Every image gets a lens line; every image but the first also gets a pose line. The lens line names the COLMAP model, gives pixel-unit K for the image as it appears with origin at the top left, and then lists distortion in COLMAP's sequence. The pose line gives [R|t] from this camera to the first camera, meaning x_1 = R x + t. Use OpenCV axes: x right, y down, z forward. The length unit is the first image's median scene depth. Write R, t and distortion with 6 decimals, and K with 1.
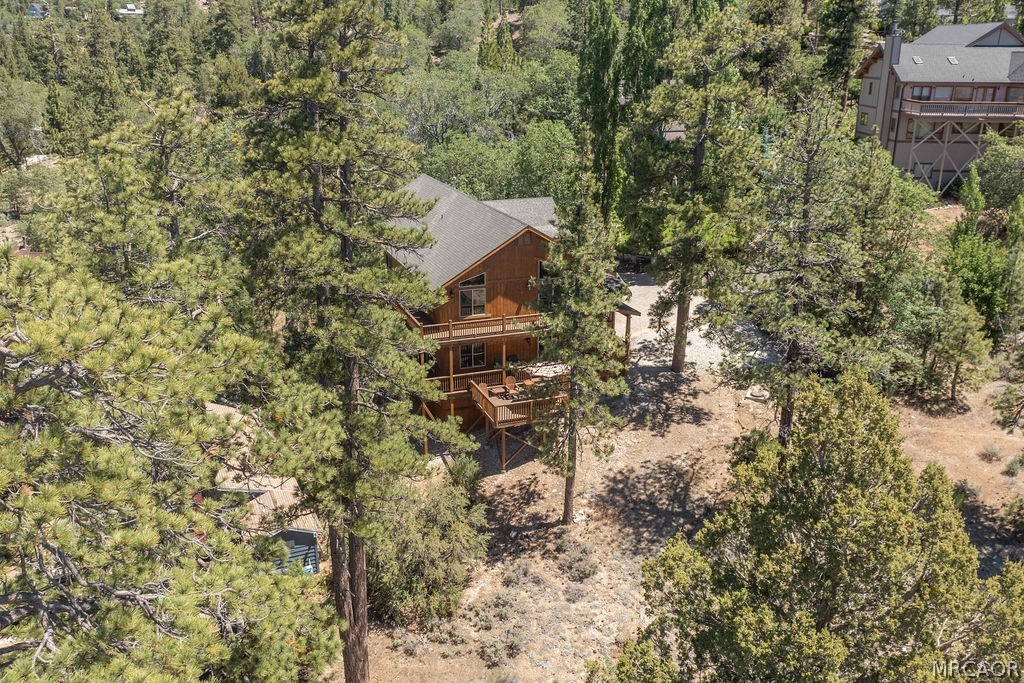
lens RADIAL K [[844.0, 0, 512.0], [0, 844.0, 341.5], [0, 0, 1]] dist [-0.027917, -0.007755]
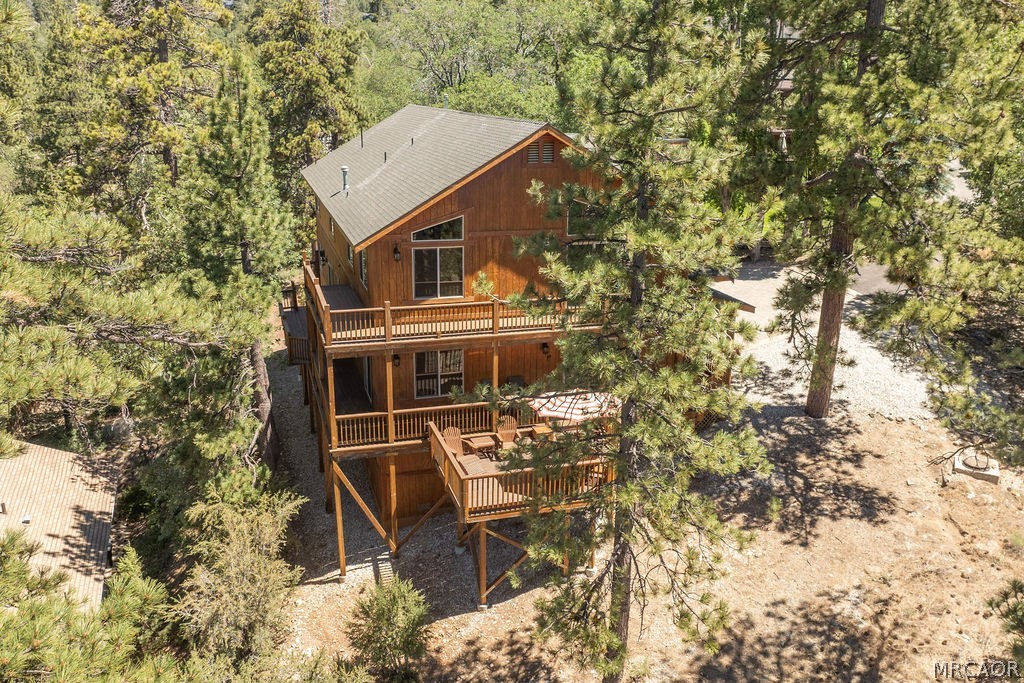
lens RADIAL K [[844.0, 0, 512.0], [0, 844.0, 341.5], [0, 0, 1]] dist [-0.027917, -0.007755]
pose [[0.997376, 0.025337, -0.067813, 0.036033], [-0.028058, 0.998826, -0.039478, 0.016088], [0.066734, 0.041277, 0.996917, 0.488291]]
